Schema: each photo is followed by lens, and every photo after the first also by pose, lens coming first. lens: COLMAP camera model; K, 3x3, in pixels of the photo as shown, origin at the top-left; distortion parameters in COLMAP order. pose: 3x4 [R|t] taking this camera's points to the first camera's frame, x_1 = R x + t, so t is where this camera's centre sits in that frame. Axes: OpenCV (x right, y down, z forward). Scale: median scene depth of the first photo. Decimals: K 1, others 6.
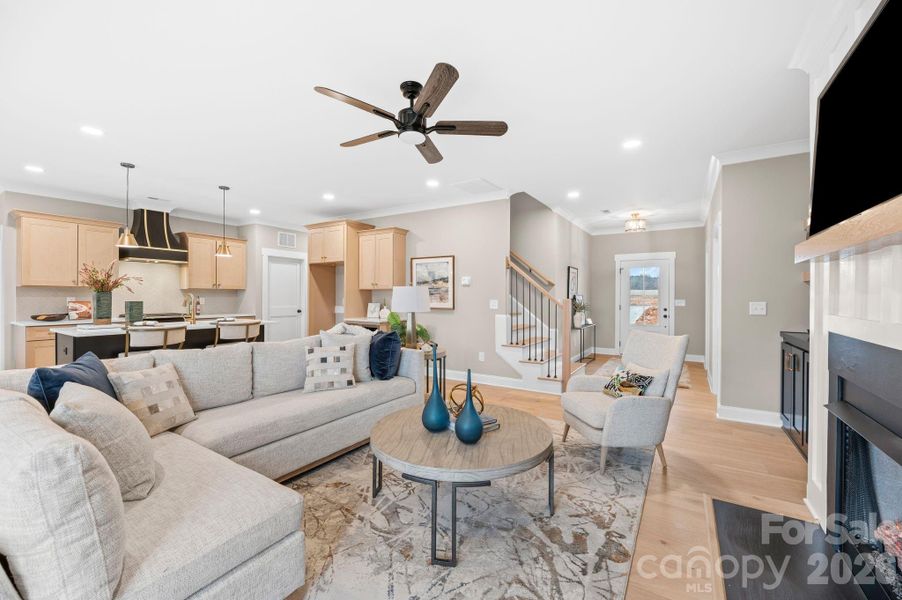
lens RADIAL K [[366.0, 0, 452.2], [0, 366.0, 287.7], [0, 0, 1]] dist [-0.002030, -0.002835]
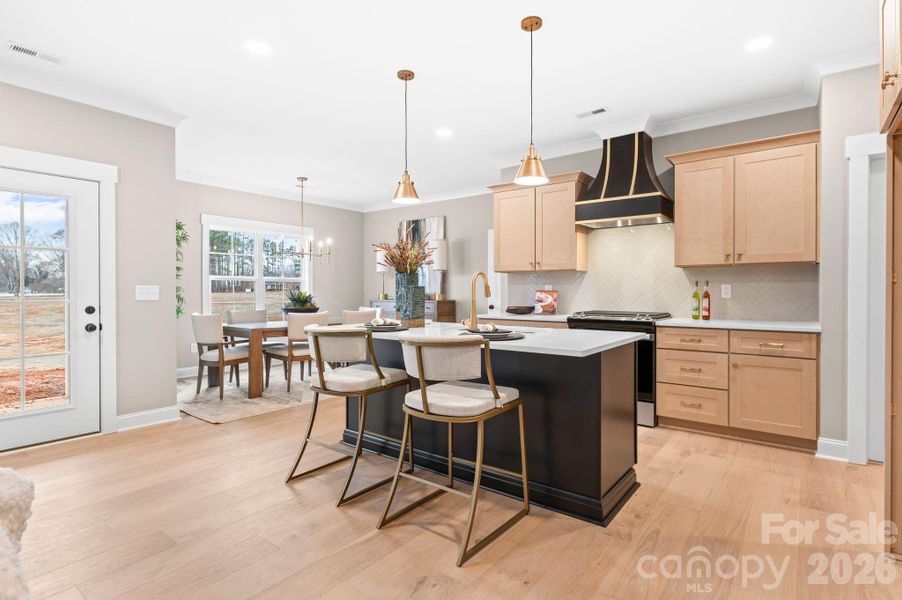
lens RADIAL K [[452.0, 0, 463.2], [0, 452.0, 290.3], [0, 0, 1]] dist [0.004111, -0.000447]
pose [[-0.083195, -0.004672, -0.996522, -0.091841], [0.023409, 0.999704, -0.006642, 0.044764], [0.996258, -0.023880, -0.083061, 1.025835]]
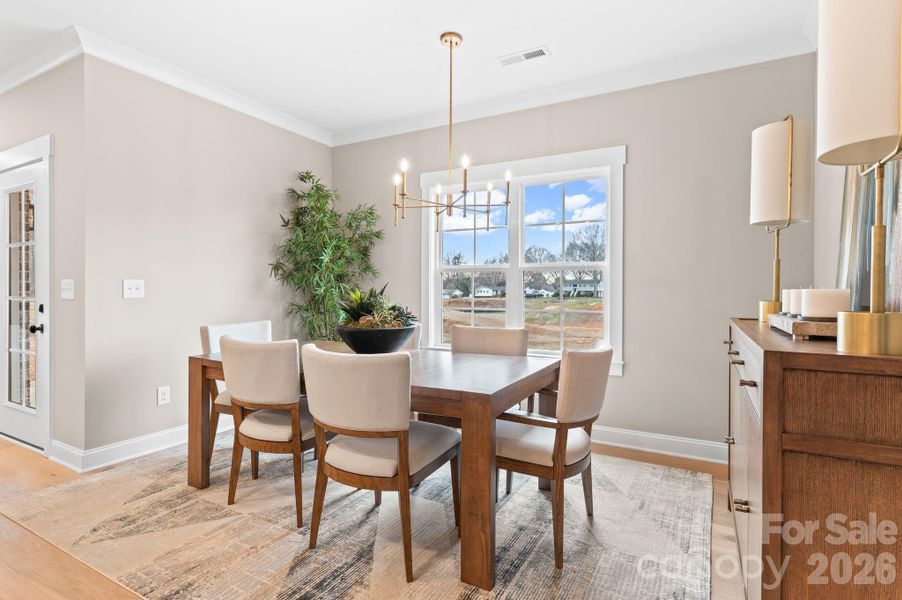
lens RADIAL K [[452.0, 0, 461.7], [0, 452.0, 293.4], [0, 0, 1]] dist [0.004111, -0.000447]
pose [[-0.997341, -0.007892, -0.072448, -1.363945], [-0.006898, 0.999879, -0.013960, 0.041310], [0.072549, -0.013423, -0.997275, 1.037543]]
